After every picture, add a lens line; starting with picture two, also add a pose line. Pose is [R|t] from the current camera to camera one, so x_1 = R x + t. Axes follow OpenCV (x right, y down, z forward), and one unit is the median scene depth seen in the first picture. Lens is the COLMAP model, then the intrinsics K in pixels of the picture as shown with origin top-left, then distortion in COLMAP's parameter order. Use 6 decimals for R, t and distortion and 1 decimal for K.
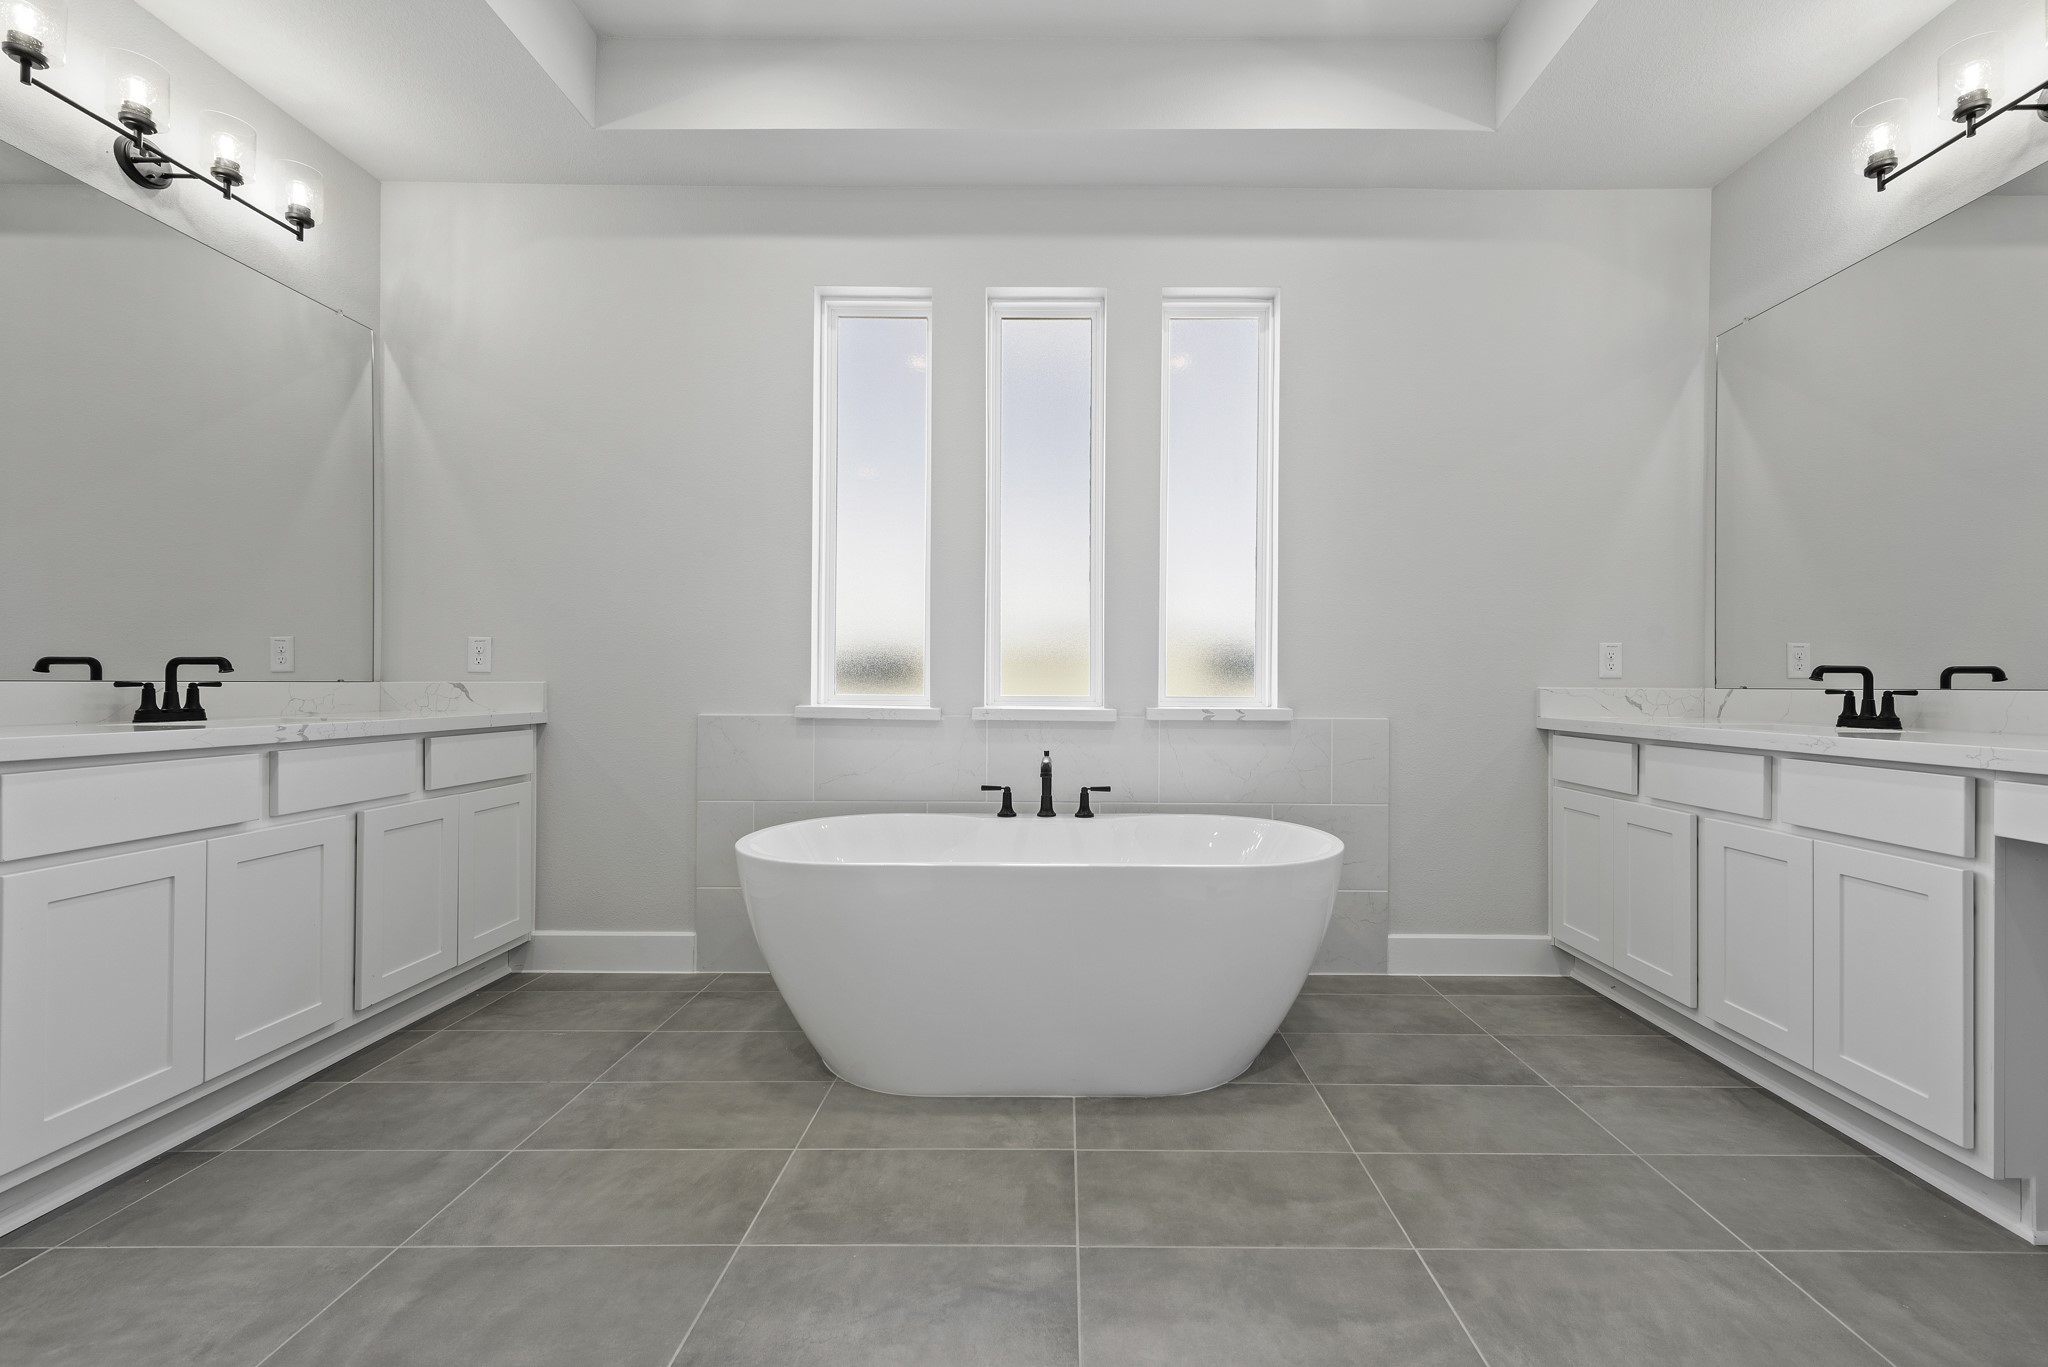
lens RADIAL K [[808.2, 0, 1069.4], [0, 808.2, 707.0], [0, 0, 1]] dist [0.014706, -0.004424]
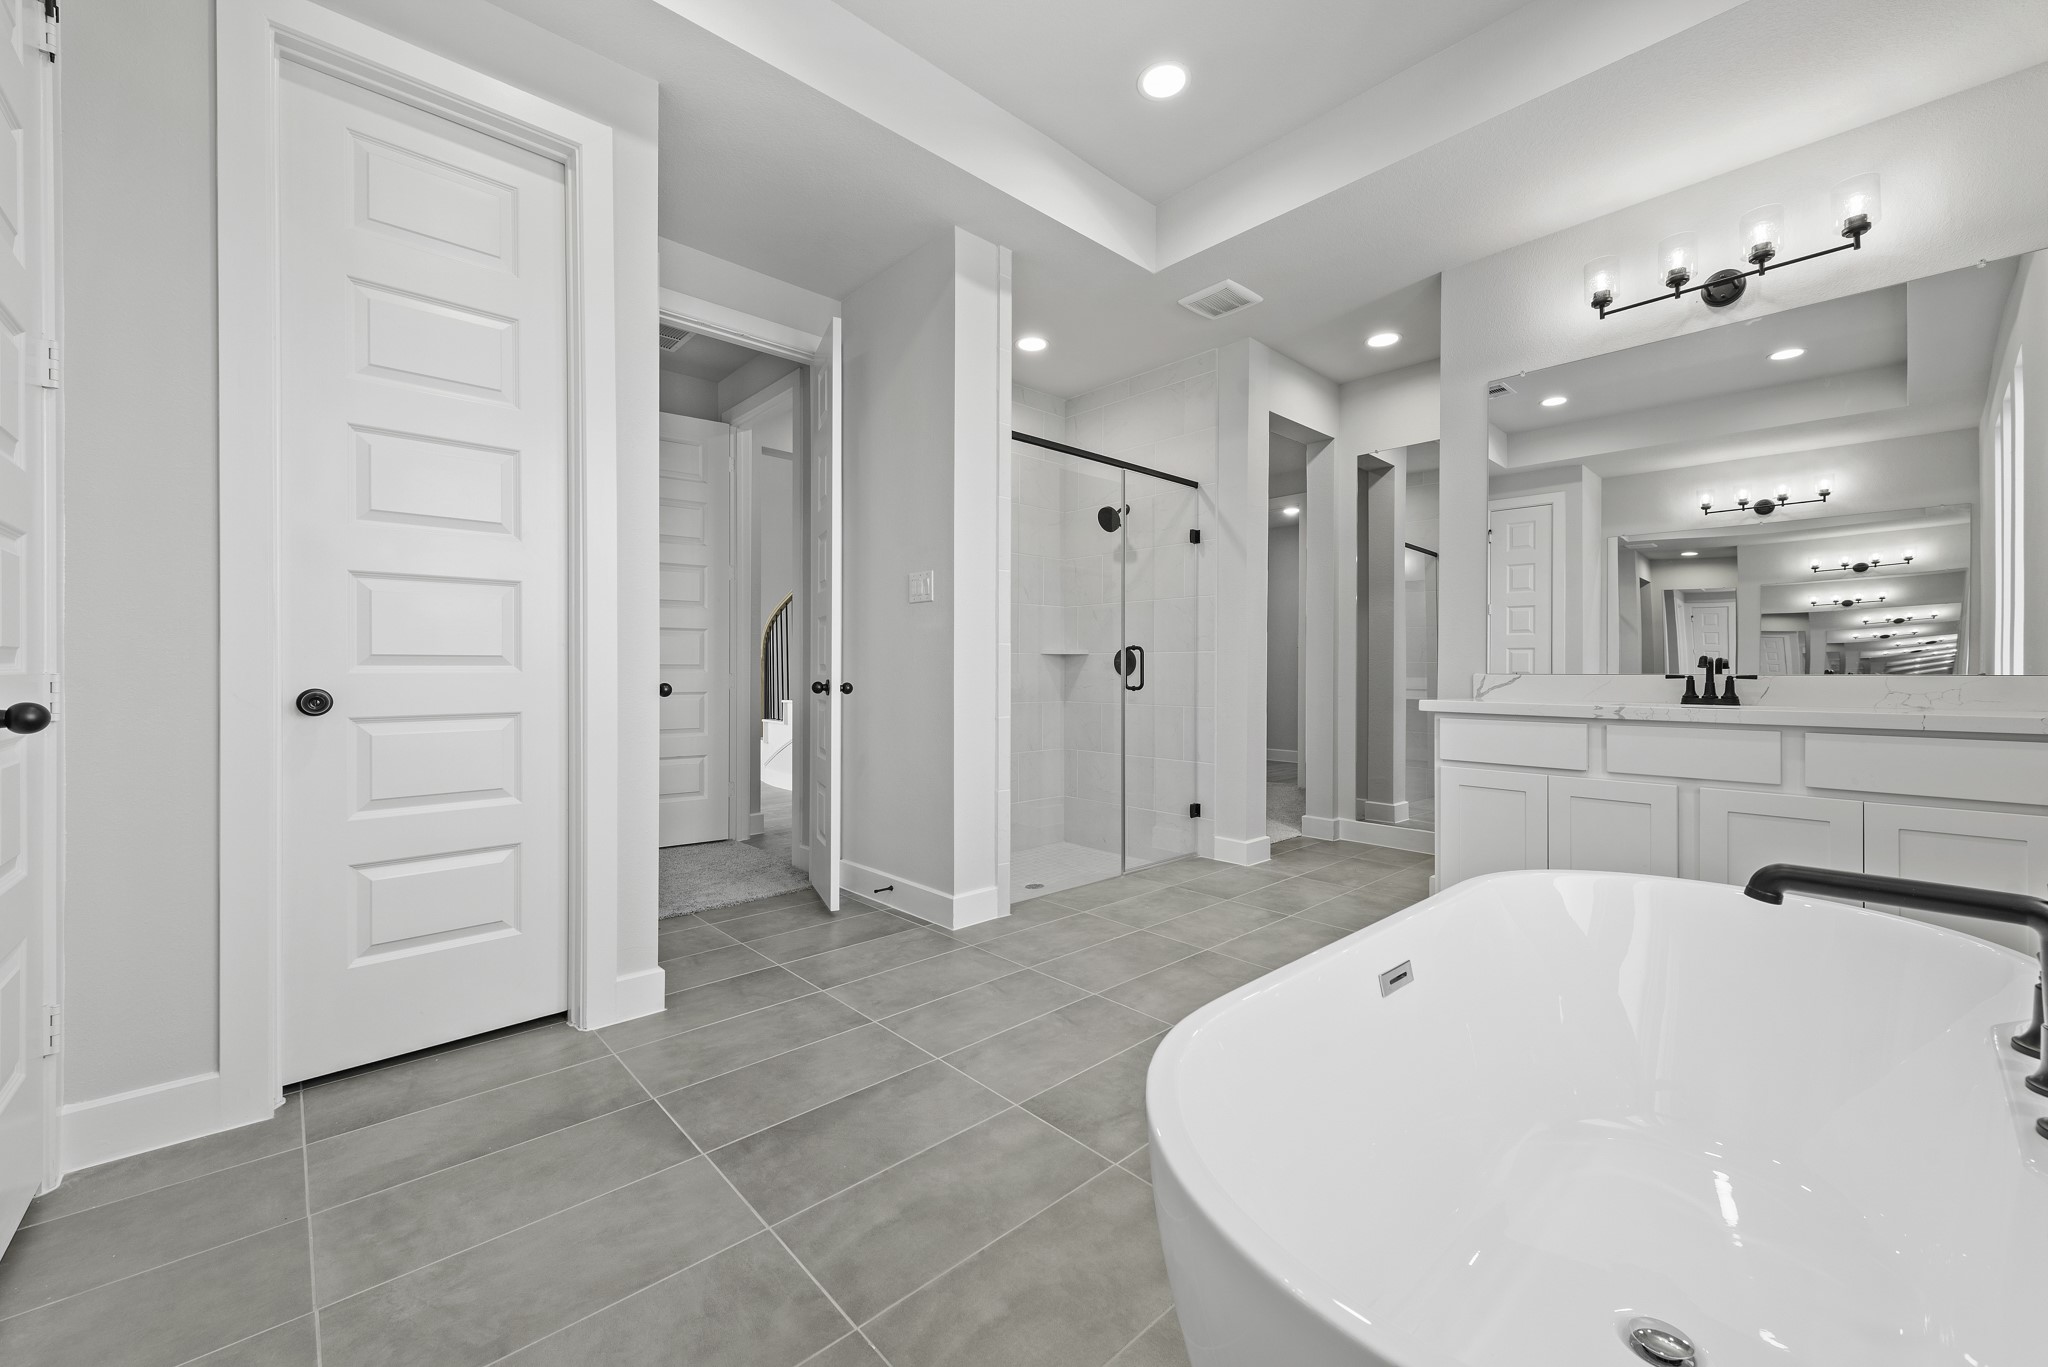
lens RADIAL K [[808.2, 0, 1023.9], [0, 808.2, 688.0], [0, 0, 1]] dist [0.014706, -0.004424]
pose [[-0.731276, 0.006503, -0.682051, 0.597697], [-0.024962, 0.999030, 0.036288, -0.028602], [0.681625, 0.043562, -0.730404, 1.170181]]
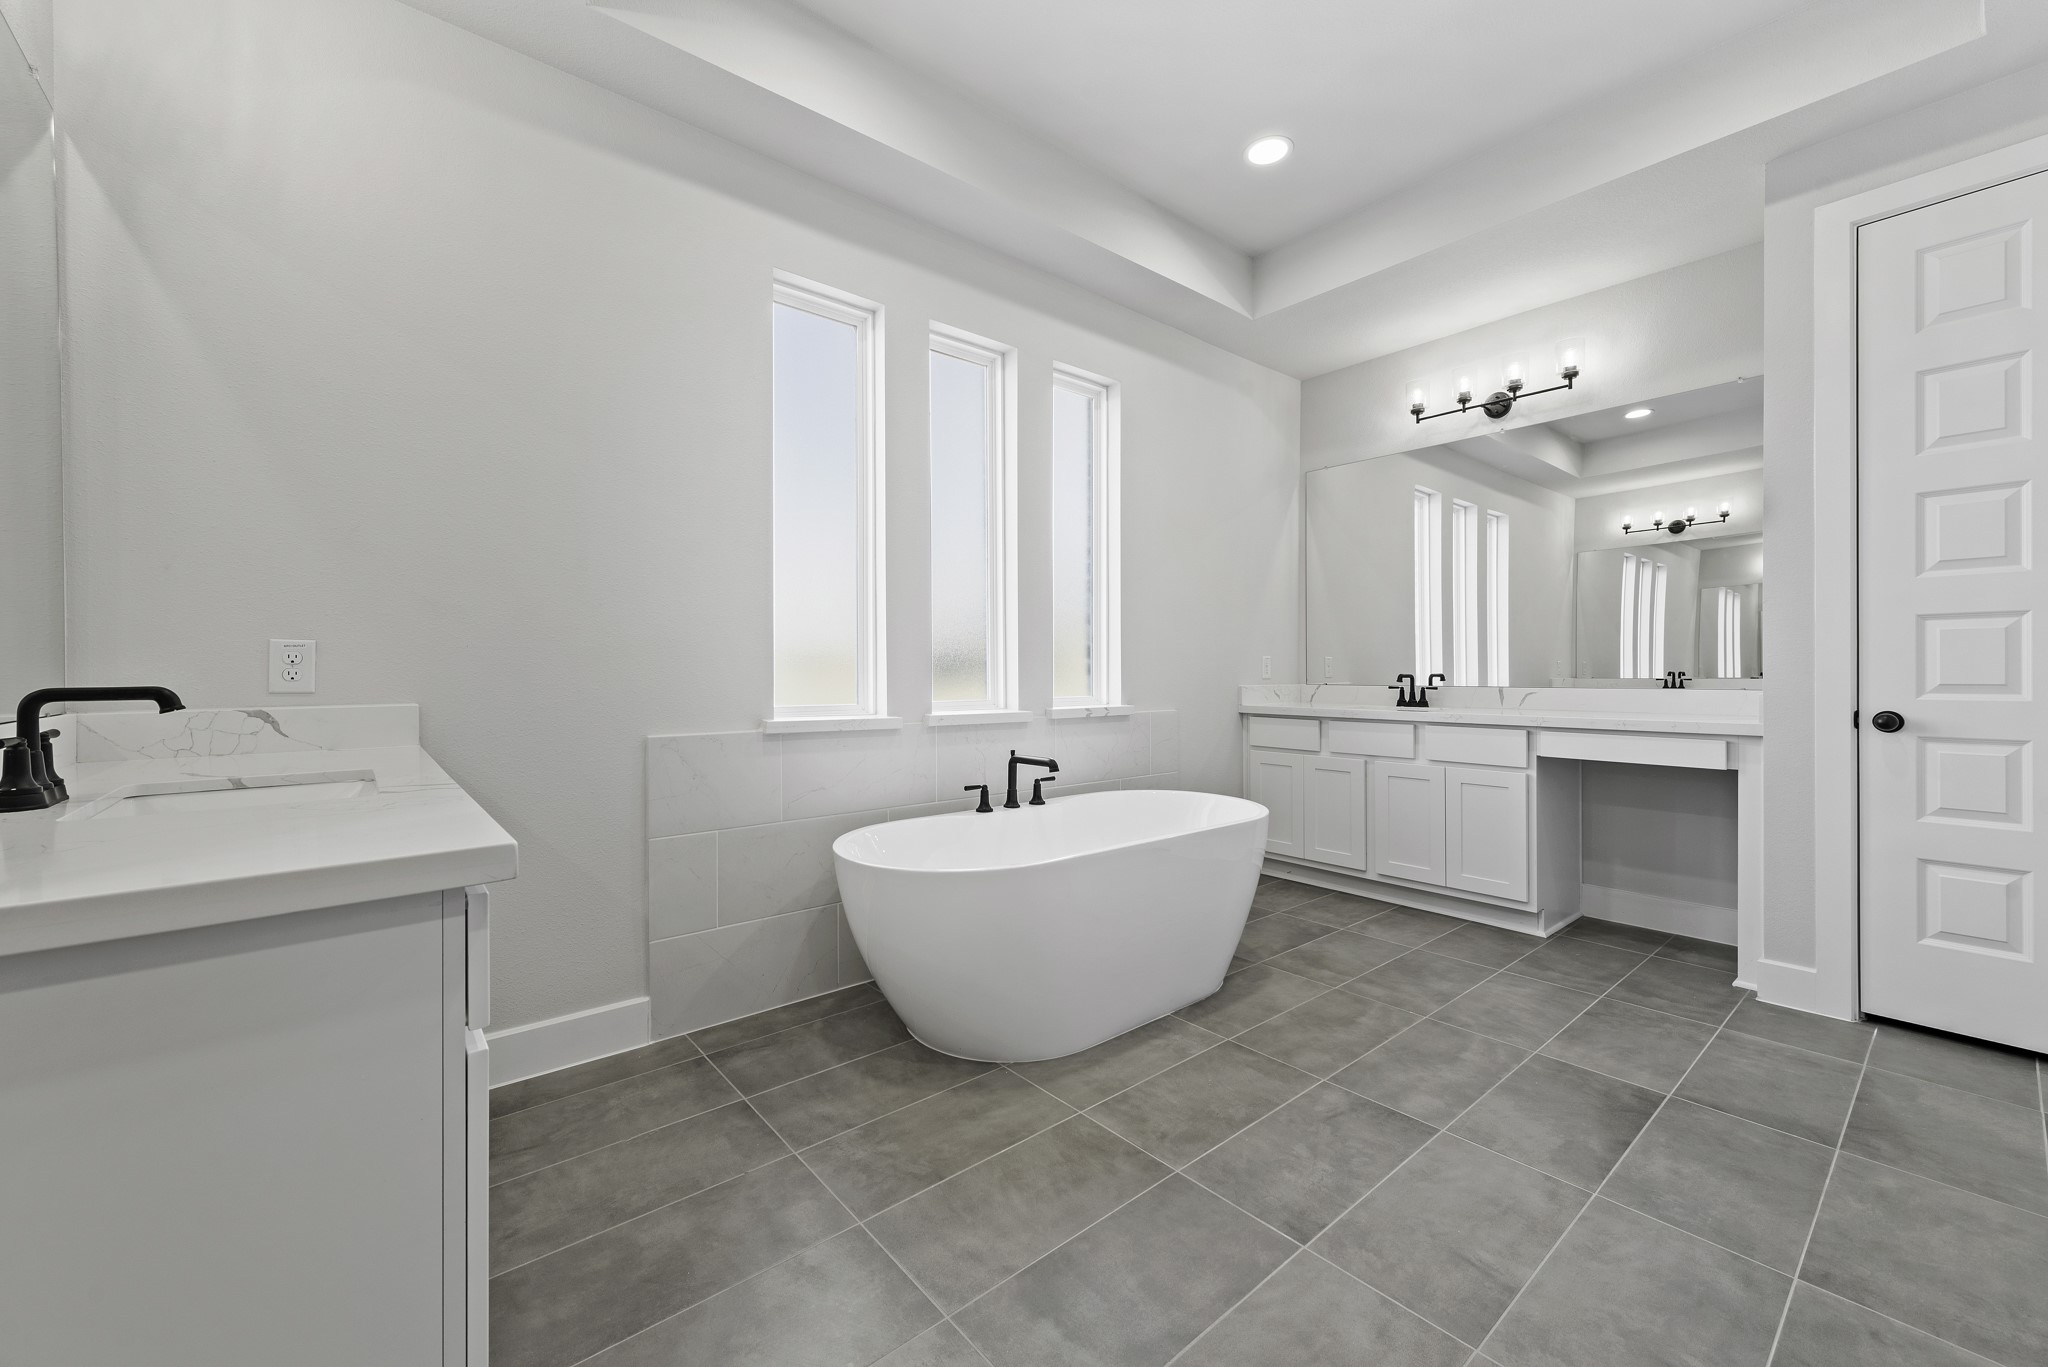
lens RADIAL K [[808.2, 0, 1016.1], [0, 808.2, 690.6], [0, 0, 1]] dist [0.014706, -0.004424]
pose [[0.768556, -0.023533, 0.639350, -0.923536], [0.021612, 0.999708, 0.010817, -0.050917], [-0.639417, 0.005504, 0.768840, 0.147411]]
